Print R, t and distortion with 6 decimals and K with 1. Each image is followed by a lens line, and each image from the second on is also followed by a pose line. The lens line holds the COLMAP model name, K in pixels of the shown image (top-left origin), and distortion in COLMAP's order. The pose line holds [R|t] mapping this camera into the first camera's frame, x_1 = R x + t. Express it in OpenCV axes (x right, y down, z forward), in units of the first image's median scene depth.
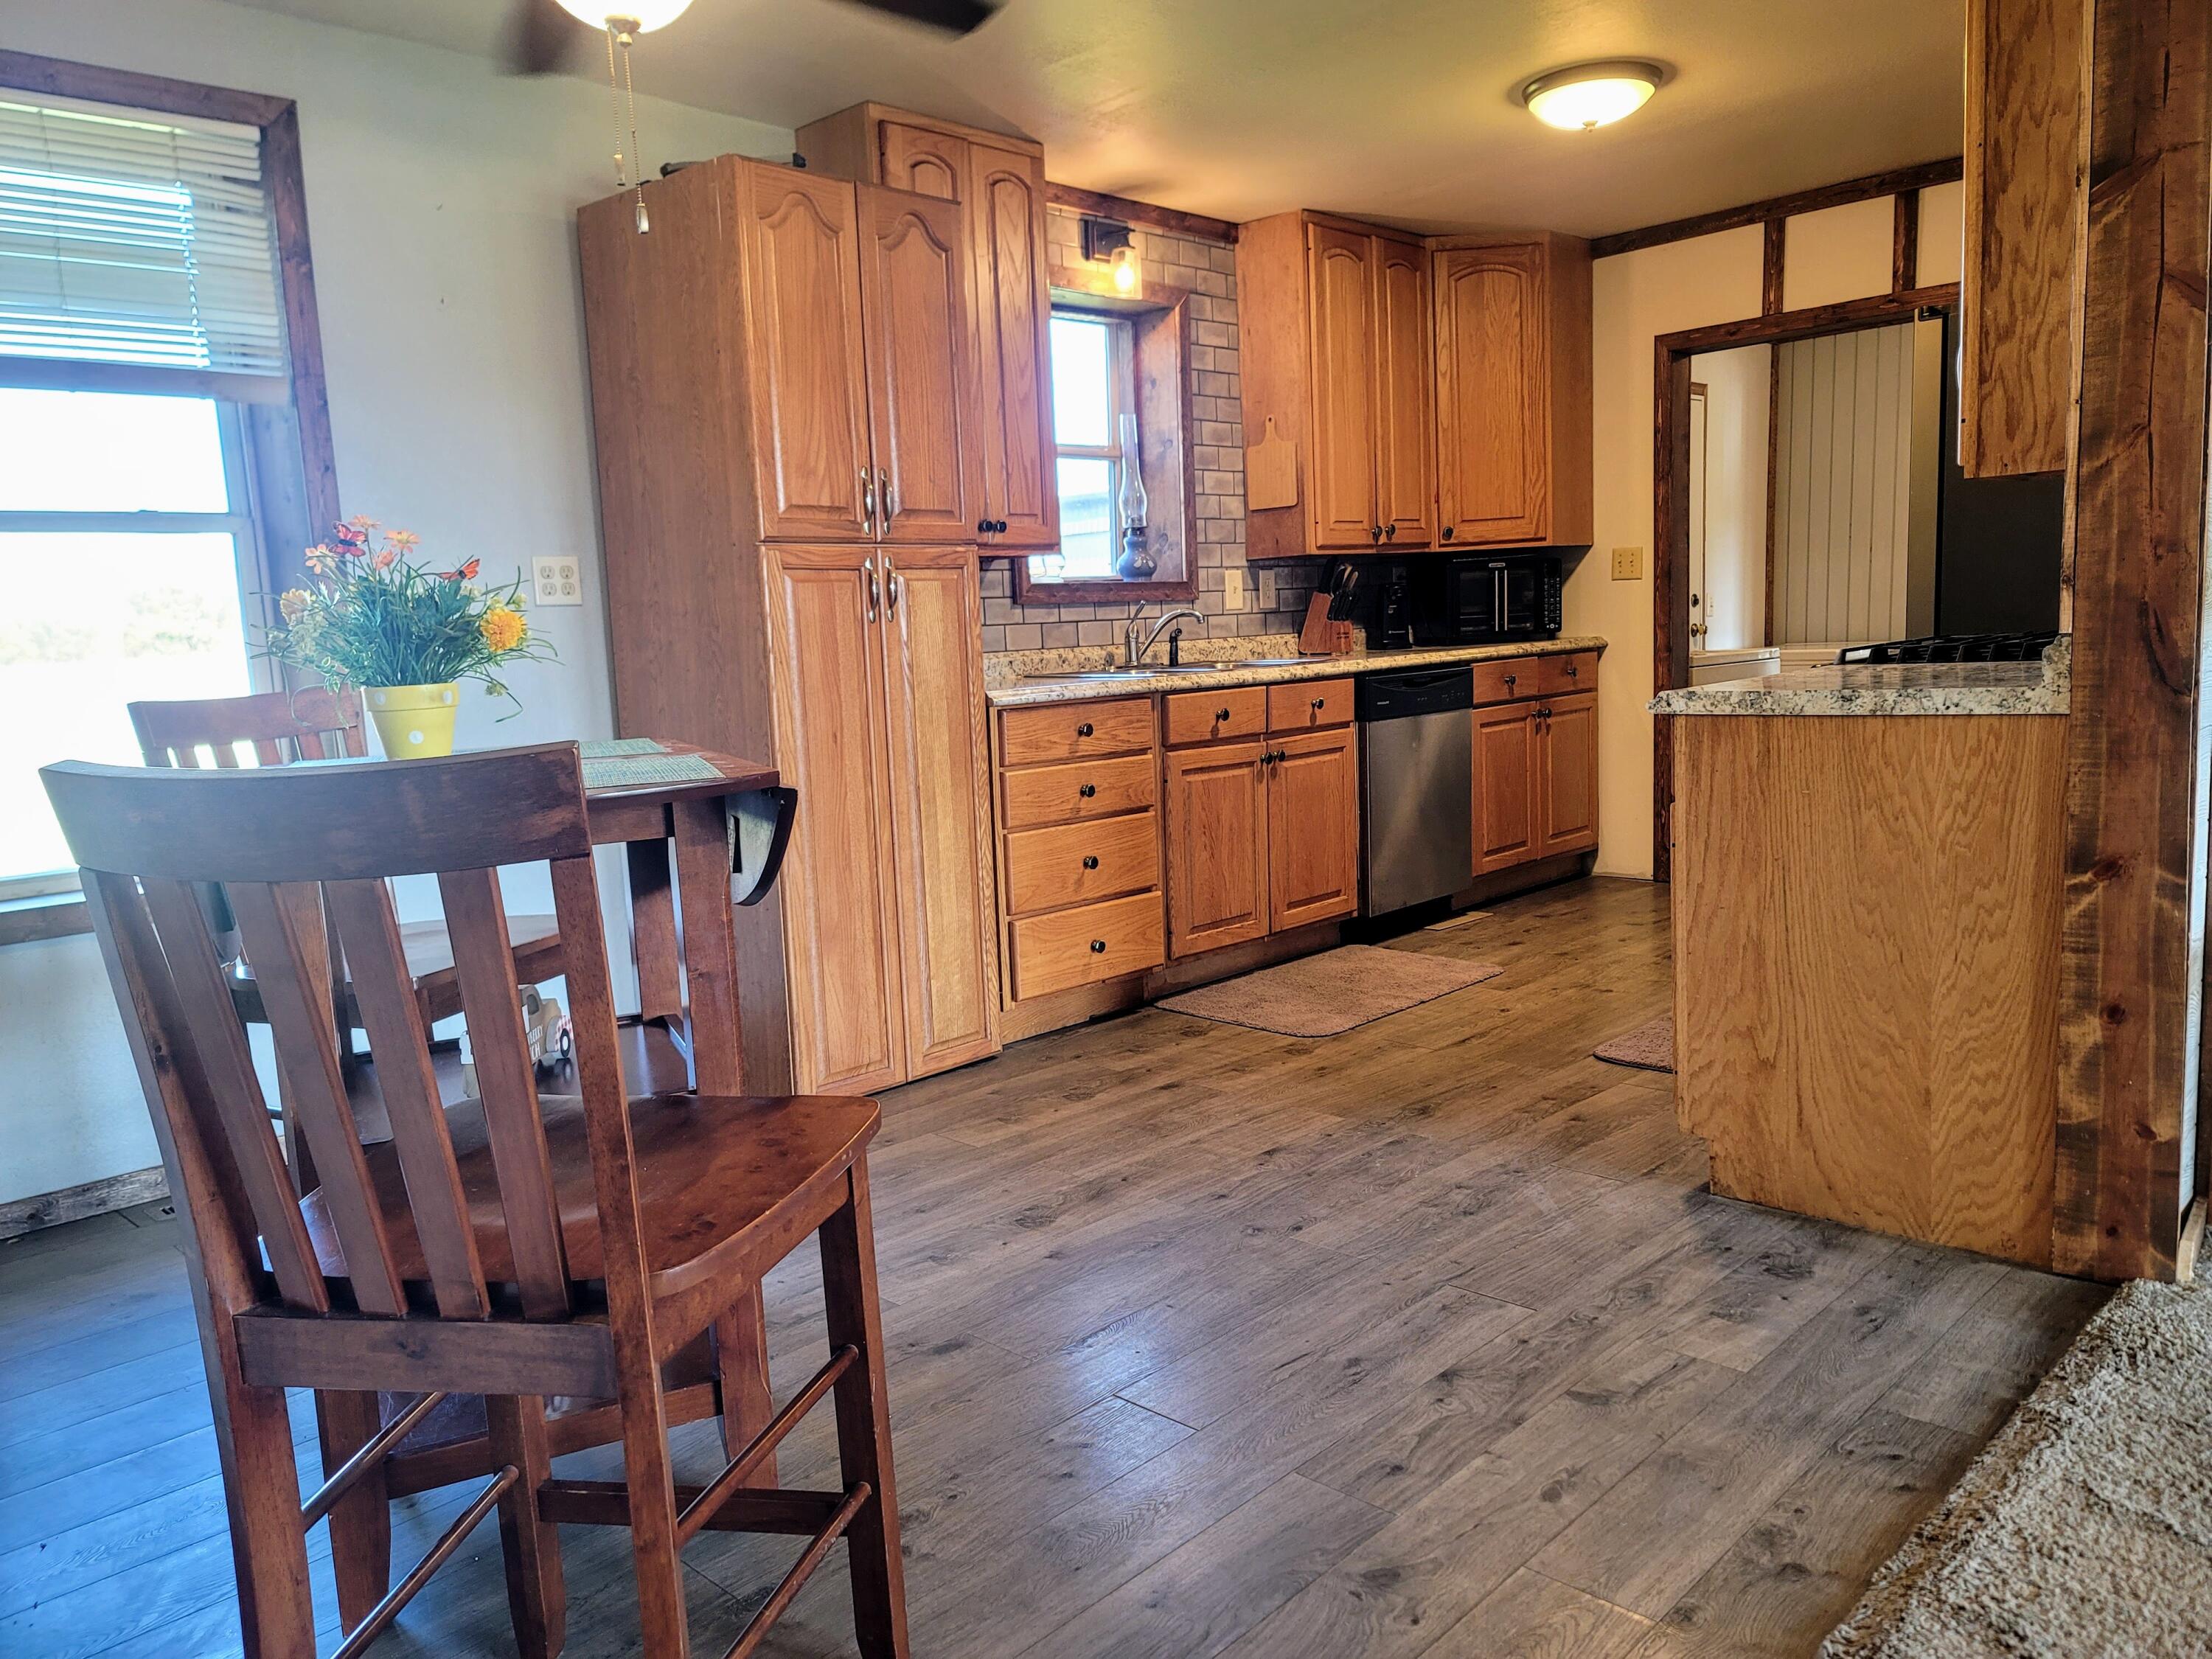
lens RADIAL K [[1621.2, 0, 1101.3], [0, 1621.2, 845.3], [0, 0, 1]] dist [0.060695, -0.028210]
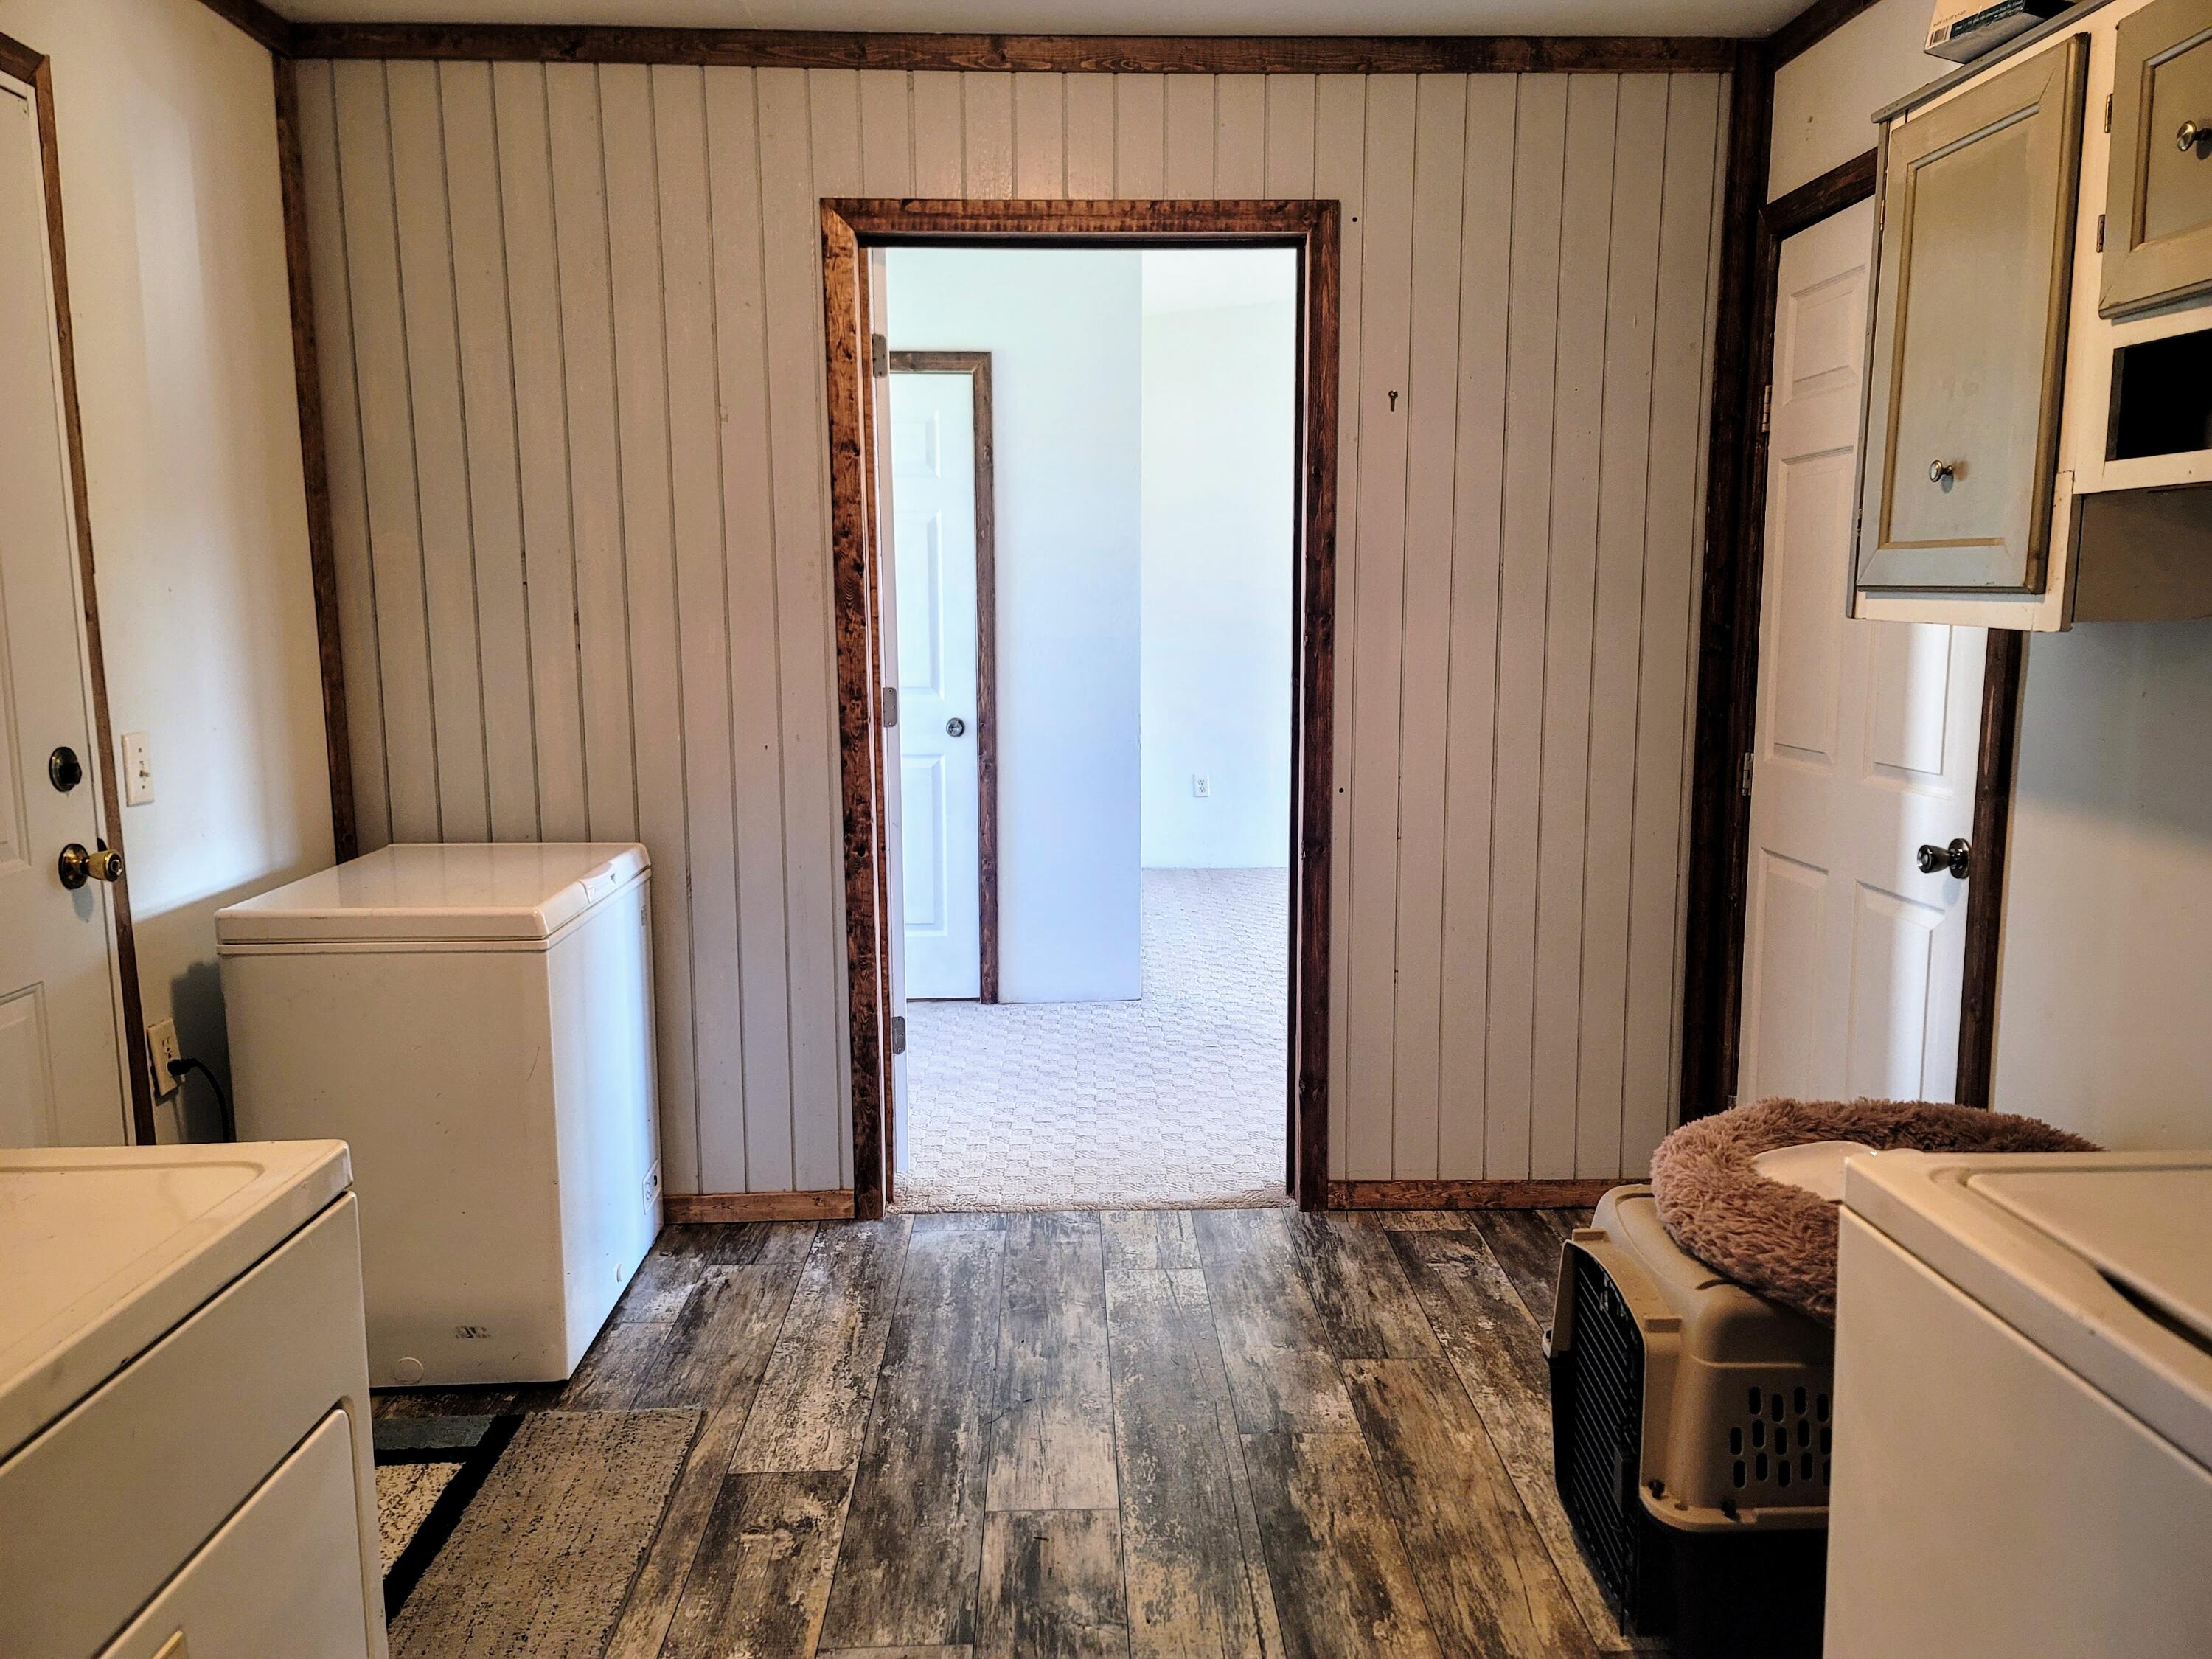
lens RADIAL K [[1618.6, 0, 1117.1], [0, 1618.6, 839.2], [0, 0, 1]] dist [0.059875, -0.031095]
pose [[0.691237, -0.060802, 0.720066, 0.497857], [0.075971, 0.997046, 0.011260, -0.224828], [-0.718624, 0.046921, 0.693814, 1.172490]]
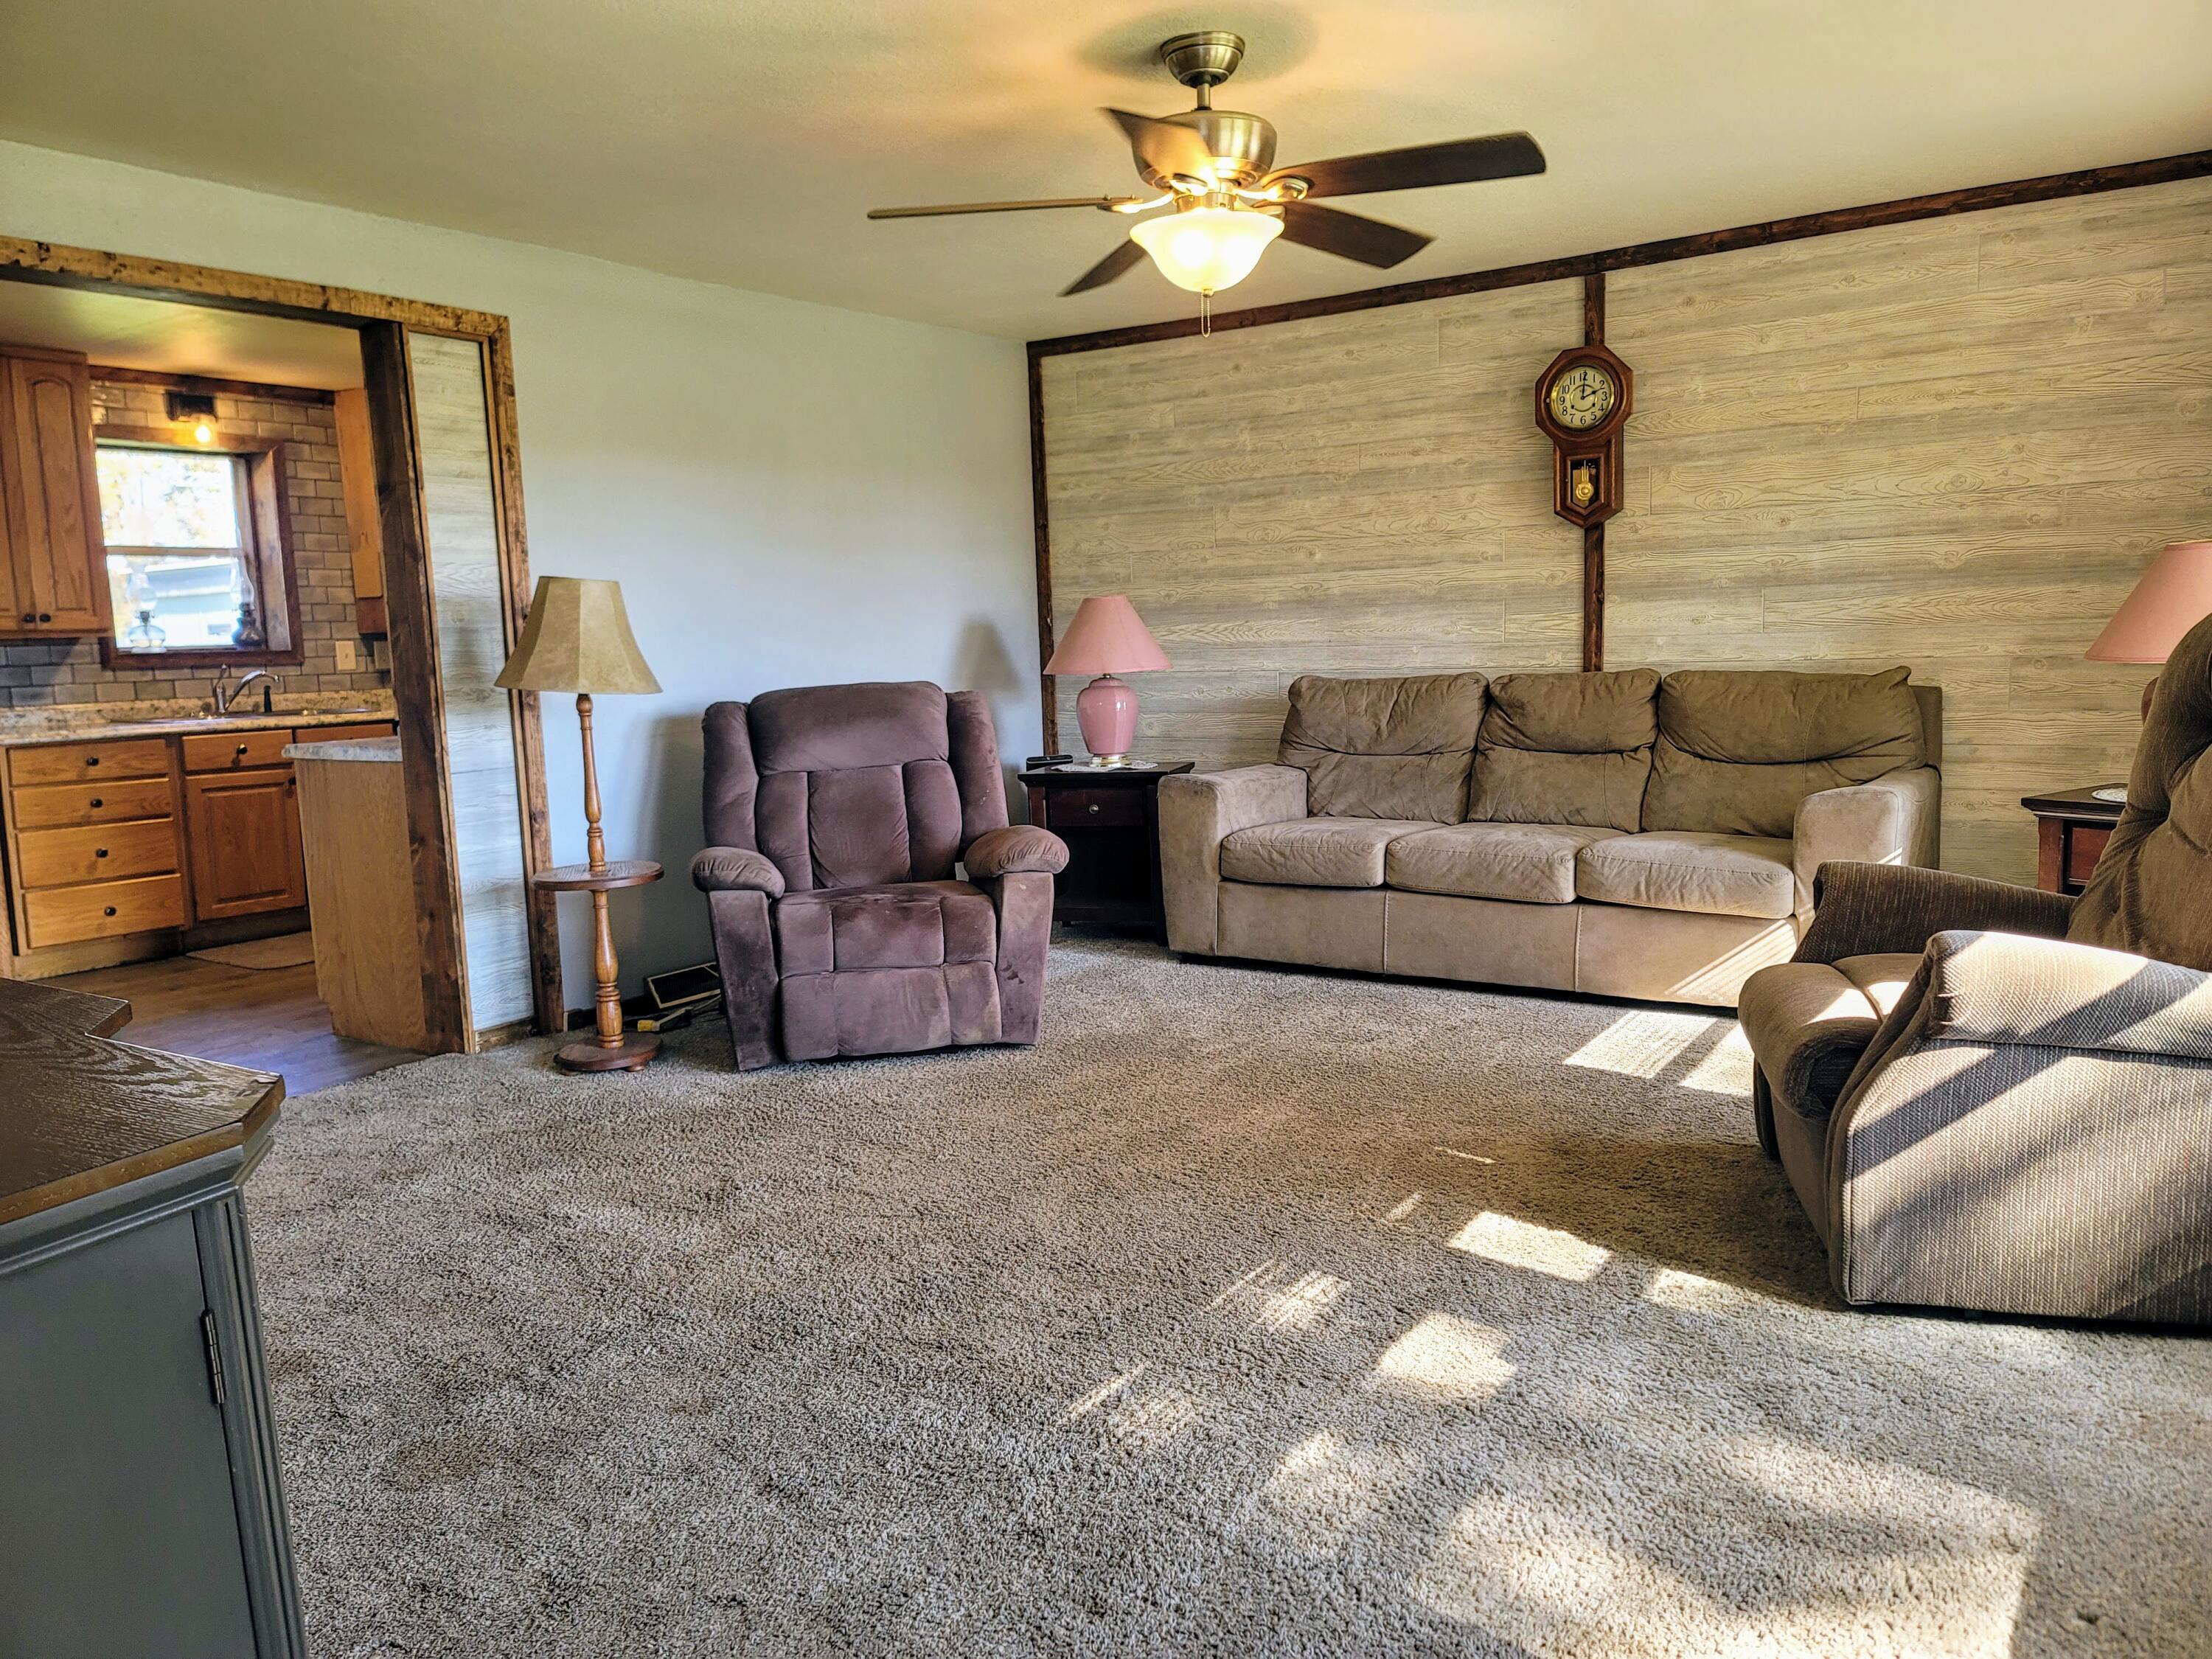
lens RADIAL K [[1618.6, 0, 1109.4], [0, 1618.6, 834.6], [0, 0, 1]] dist [0.059875, -0.031095]
pose [[0.984259, -0.006889, 0.176600, 0.588926], [0.009736, 0.999836, -0.015258, 0.024205], [-0.176466, 0.016738, 0.984164, -0.574716]]
